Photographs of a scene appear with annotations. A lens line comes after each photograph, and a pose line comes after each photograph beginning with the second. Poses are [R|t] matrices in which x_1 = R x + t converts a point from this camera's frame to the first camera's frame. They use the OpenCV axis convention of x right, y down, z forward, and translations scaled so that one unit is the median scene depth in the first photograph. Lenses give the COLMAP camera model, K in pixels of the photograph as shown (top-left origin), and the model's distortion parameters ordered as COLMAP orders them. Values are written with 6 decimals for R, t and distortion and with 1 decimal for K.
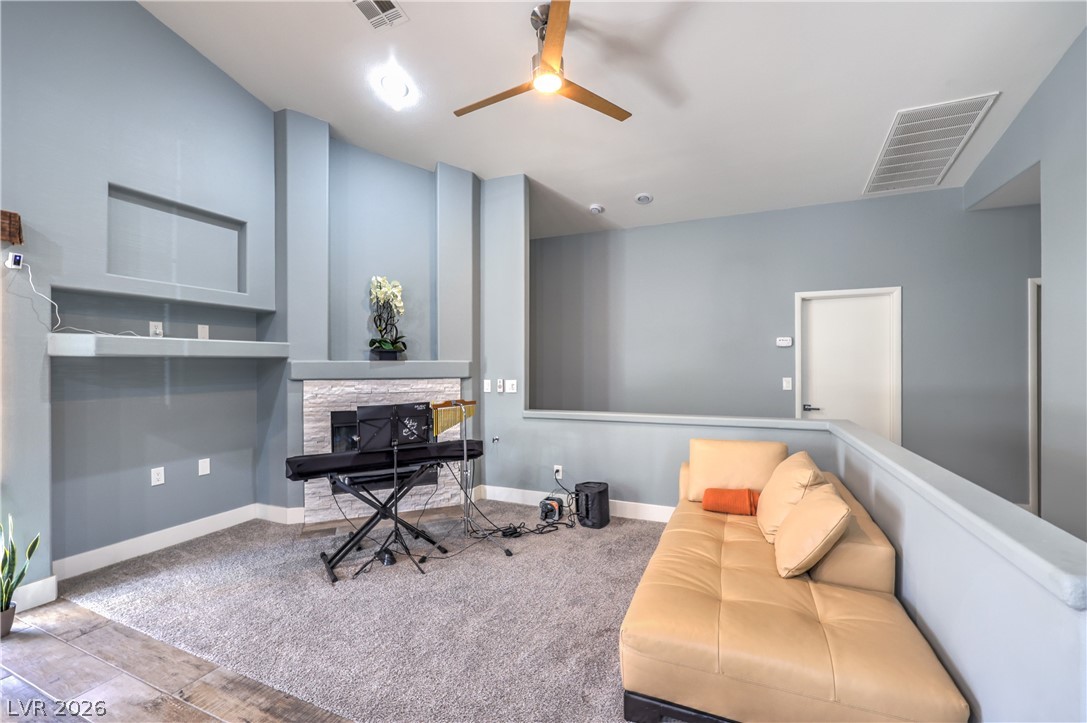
lens RADIAL K [[445.6, 0, 545.8], [0, 445.6, 366.0], [0, 0, 1]] dist [-0.001551, 0.000013]
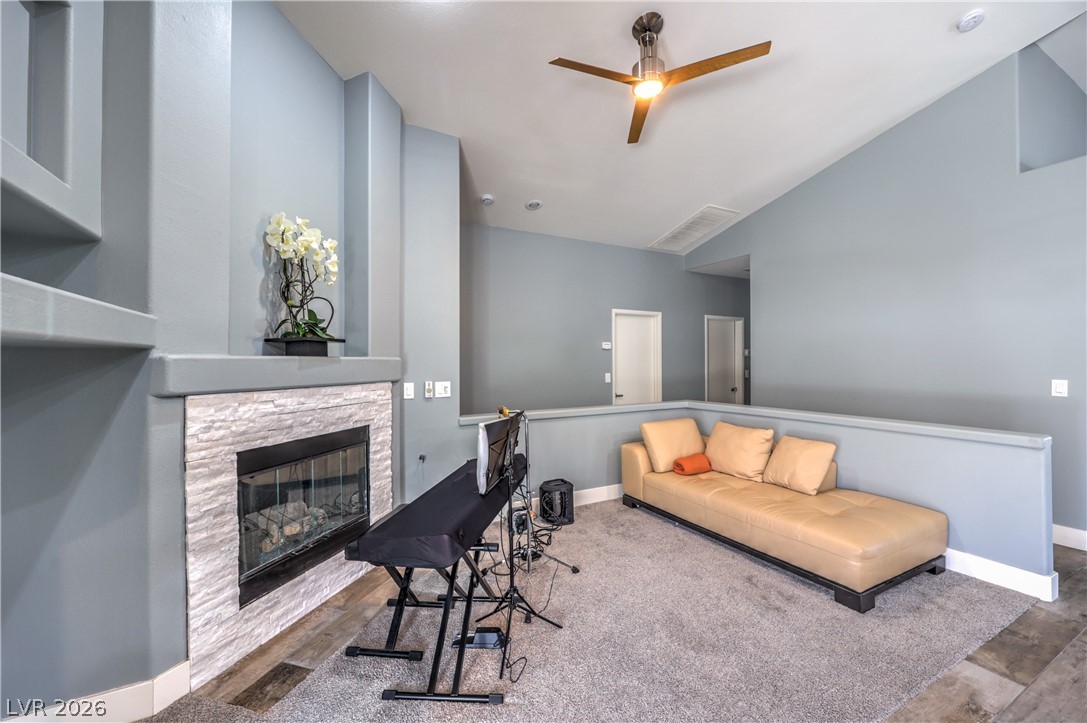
lens RADIAL K [[434.3, 0, 548.9], [0, 434.3, 361.1], [0, 0, 1]] dist [-0.001052, -0.000110]
pose [[0.622395, 0.003073, 0.782697, -0.660686], [0.002680, 0.999978, -0.006058, -0.001235], [-0.782698, 0.005868, 0.622373, 0.397098]]
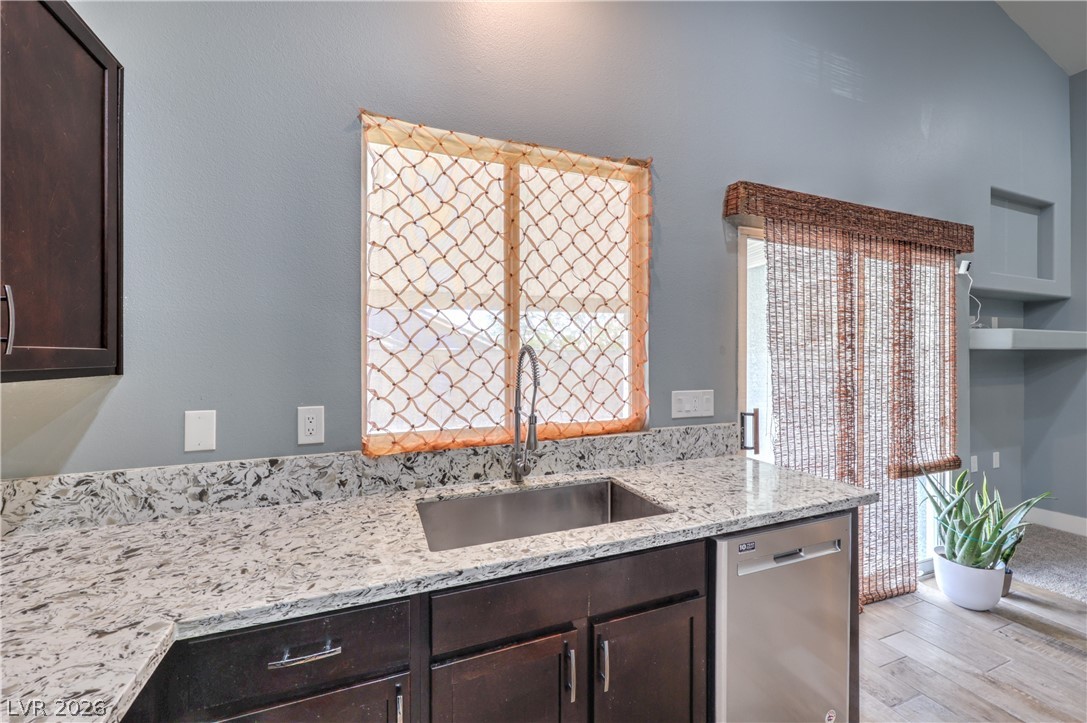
lens RADIAL K [[434.3, 0, 548.9], [0, 434.3, 361.1], [0, 0, 1]] dist [-0.001052, -0.000110]
pose [[0.705706, -0.000419, -0.708505, -0.721127], [0.000321, 1.000000, -0.000272, 0.004885], [0.708505, -0.000036, 0.705706, -0.358098]]
